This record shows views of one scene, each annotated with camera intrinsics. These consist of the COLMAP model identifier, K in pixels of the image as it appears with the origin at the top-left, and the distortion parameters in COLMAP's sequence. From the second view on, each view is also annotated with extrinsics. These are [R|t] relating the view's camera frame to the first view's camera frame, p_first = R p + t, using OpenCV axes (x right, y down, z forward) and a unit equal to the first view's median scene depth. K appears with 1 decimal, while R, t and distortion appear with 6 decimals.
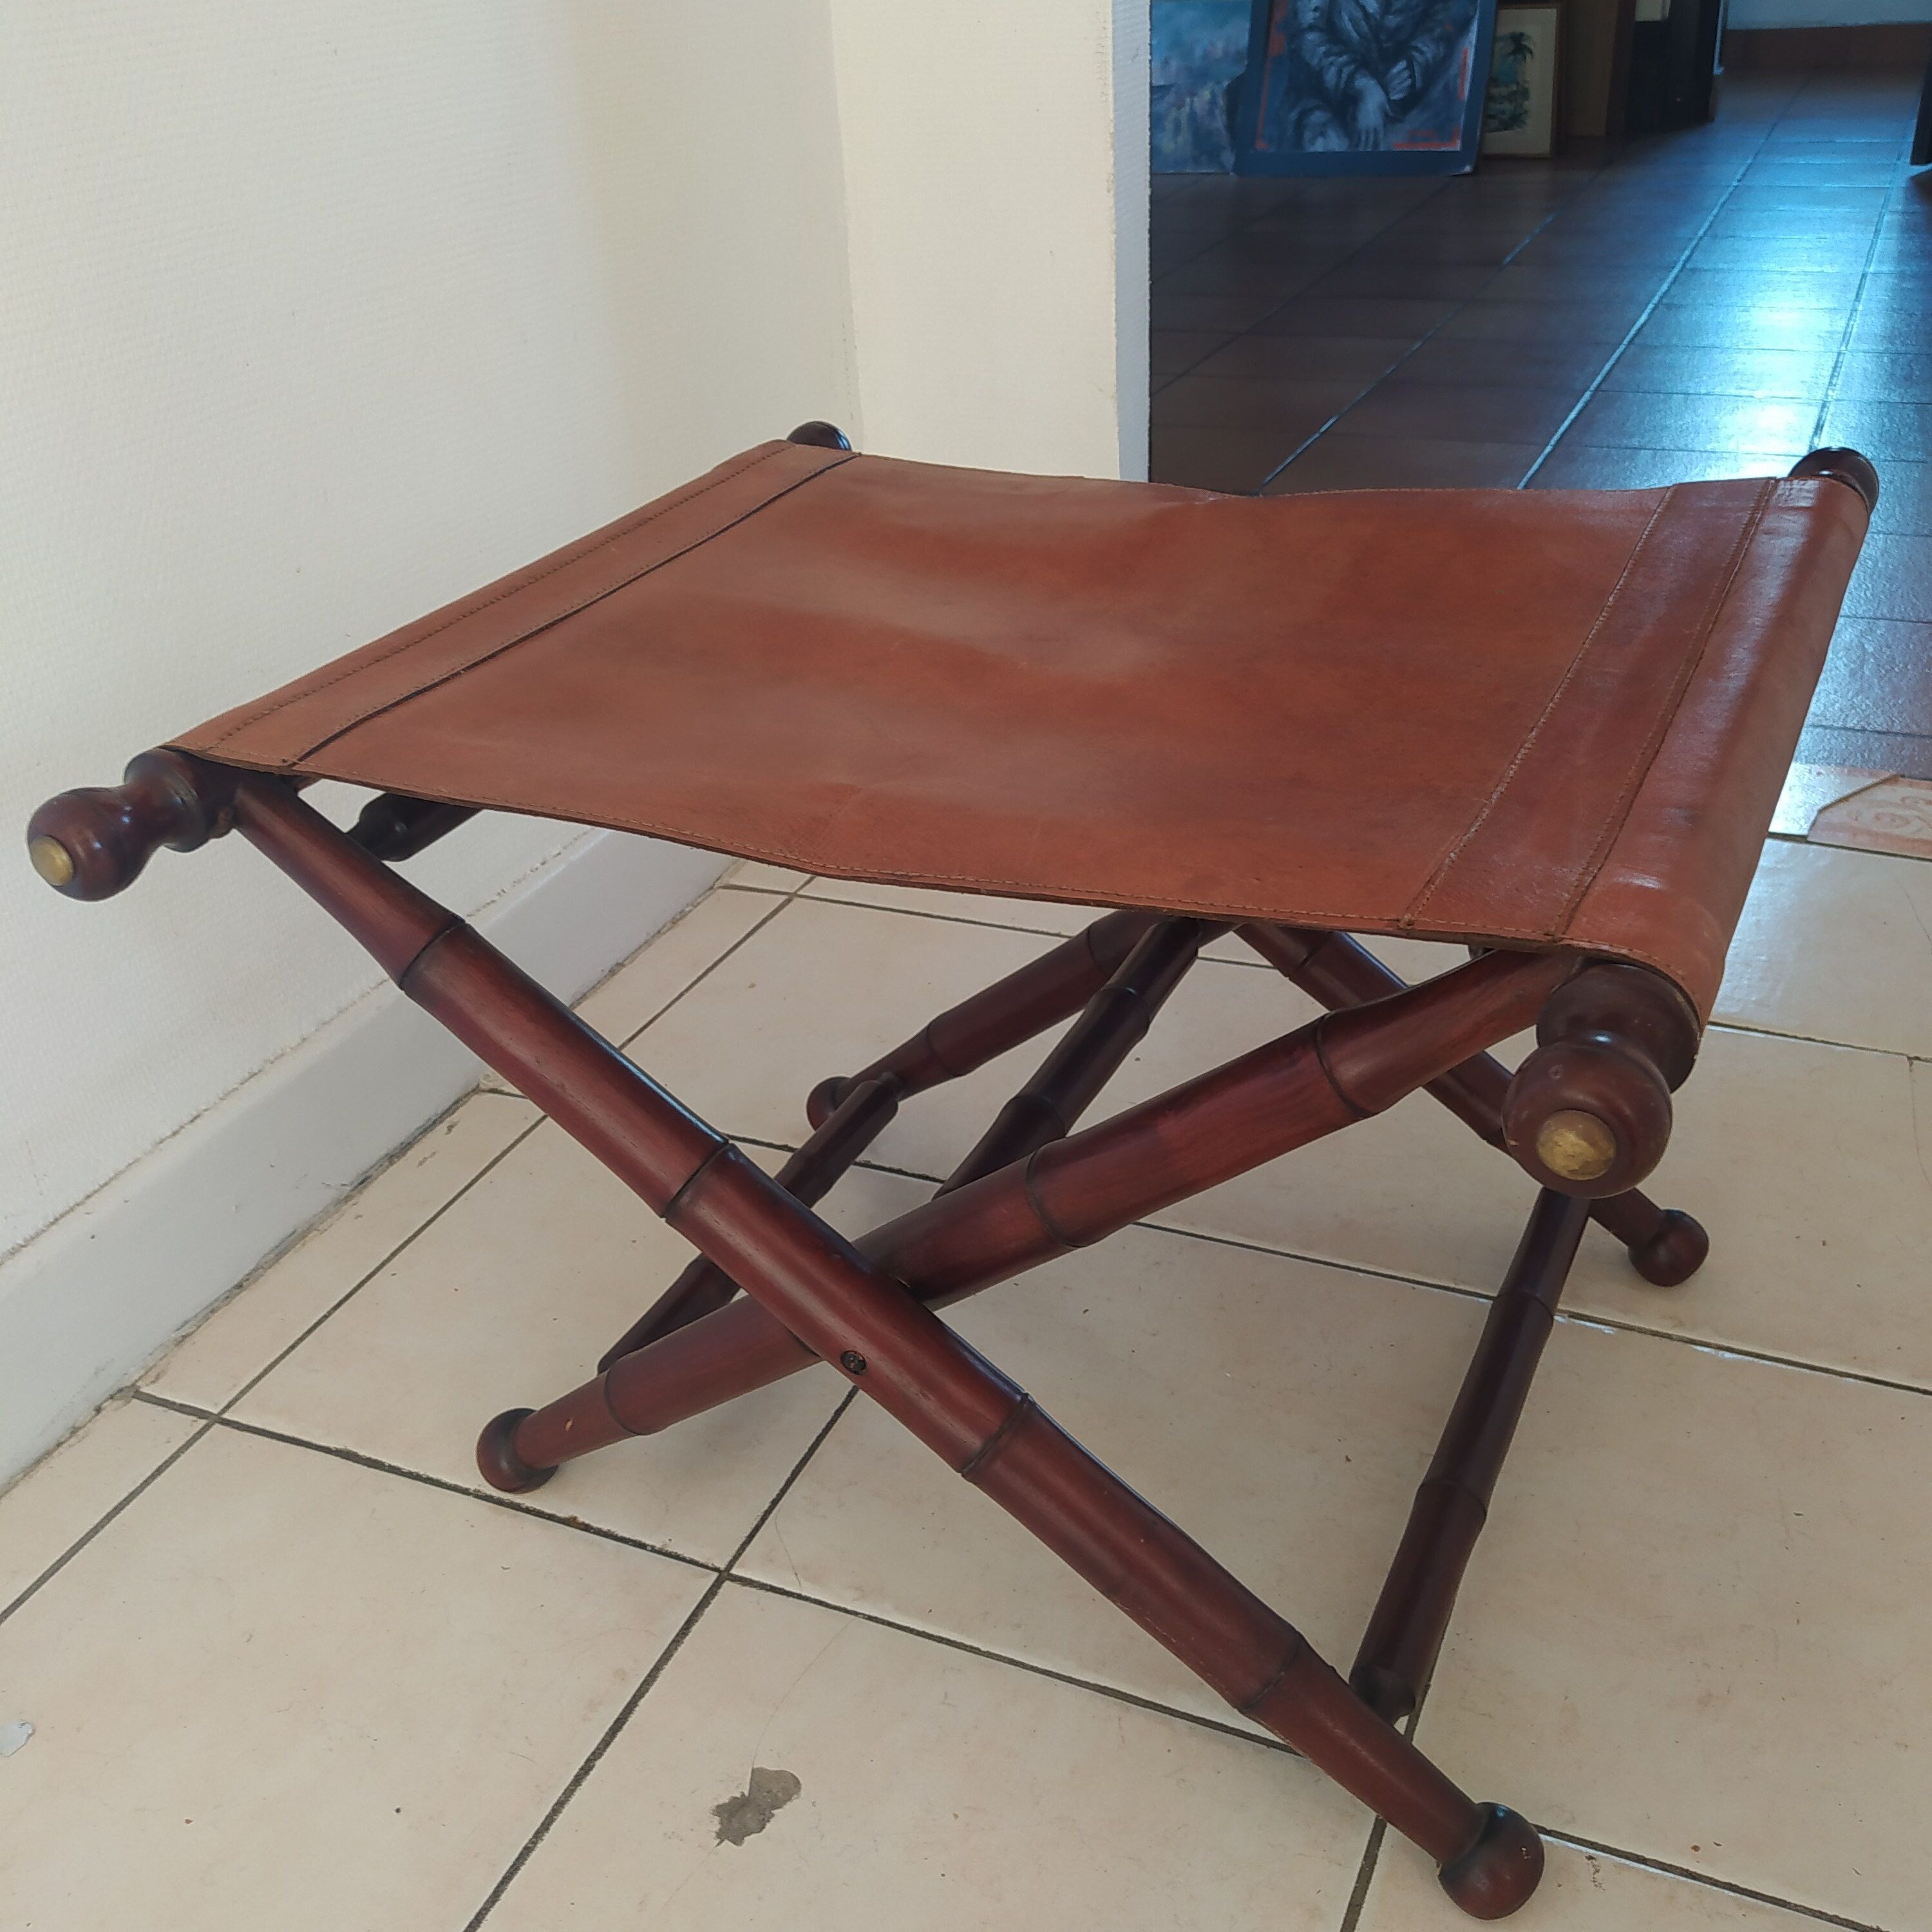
lens RADIAL K [[1995.0, 0, 963.1], [0, 1995.0, 947.9], [0, 0, 1]] dist [-0.020259, 0.000000]
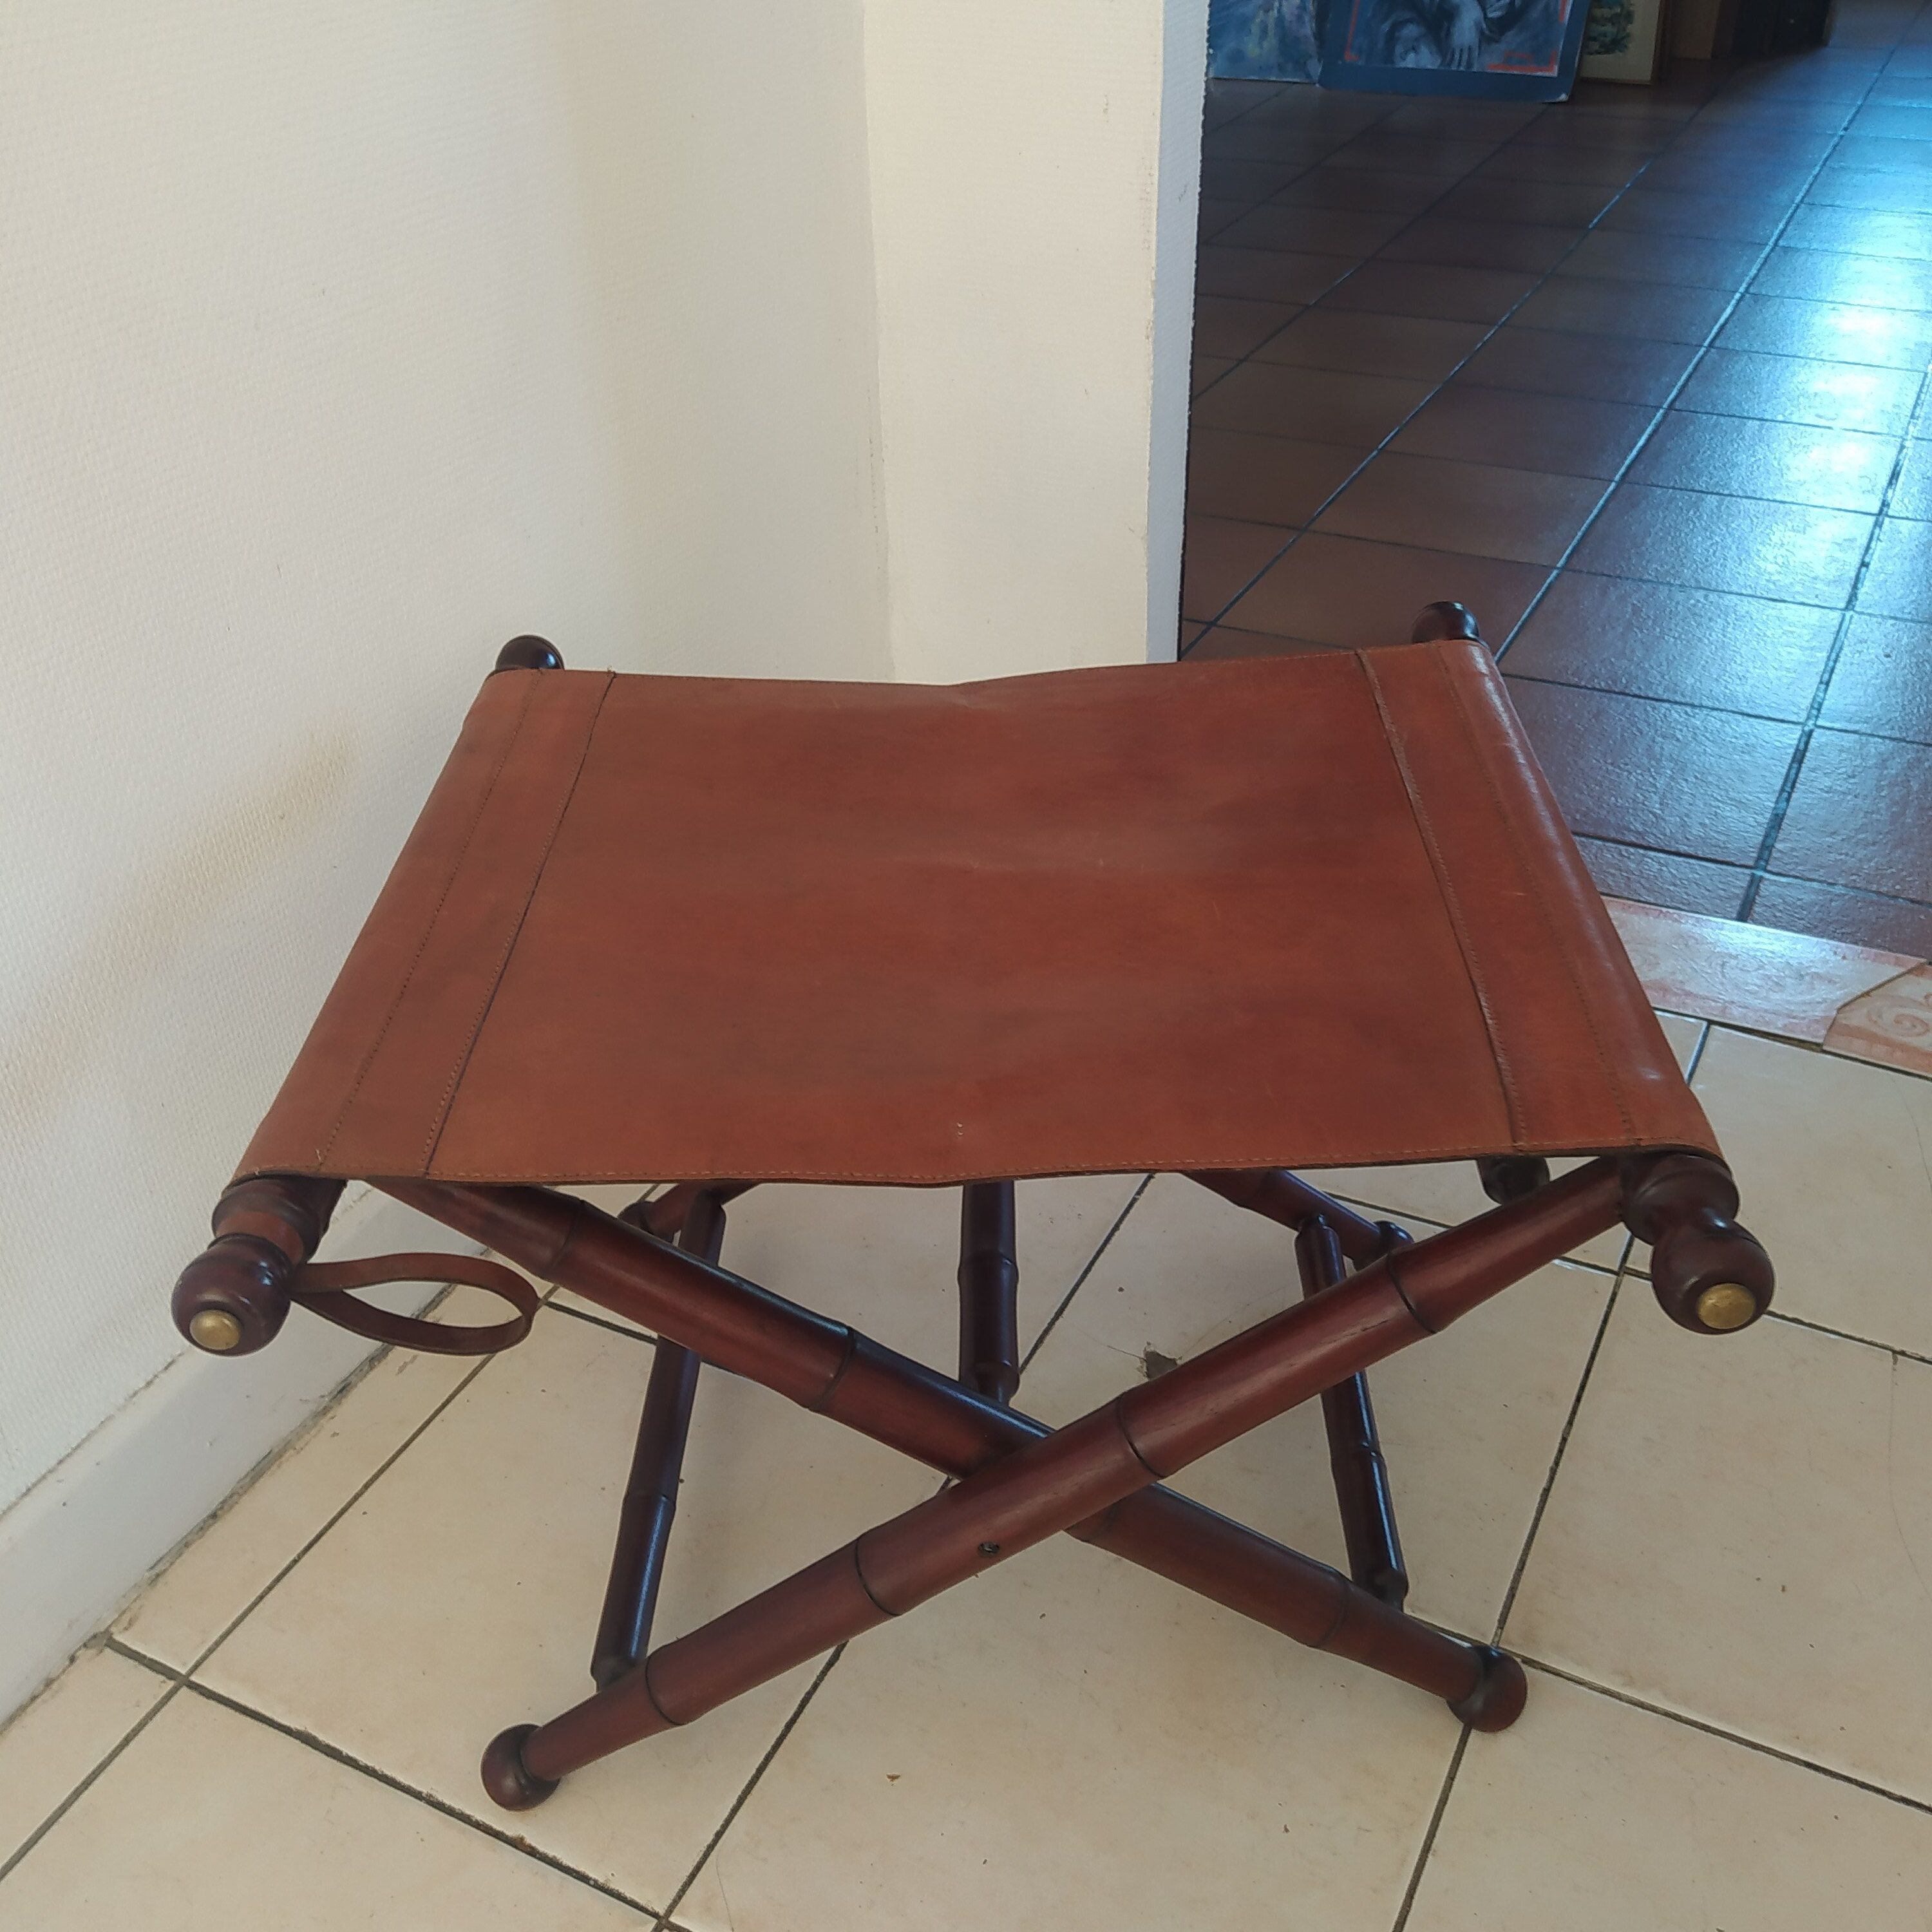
lens RADIAL K [[1995.0, 0, 973.5], [0, 1995.0, 972.2], [0, 0, 1]] dist [-0.020259, 0.000000]
pose [[0.998772, 0.046742, -0.016431, 0.018470], [-0.045163, 0.995269, 0.086017, -0.146541], [0.020374, -0.085170, 0.996158, 0.015242]]
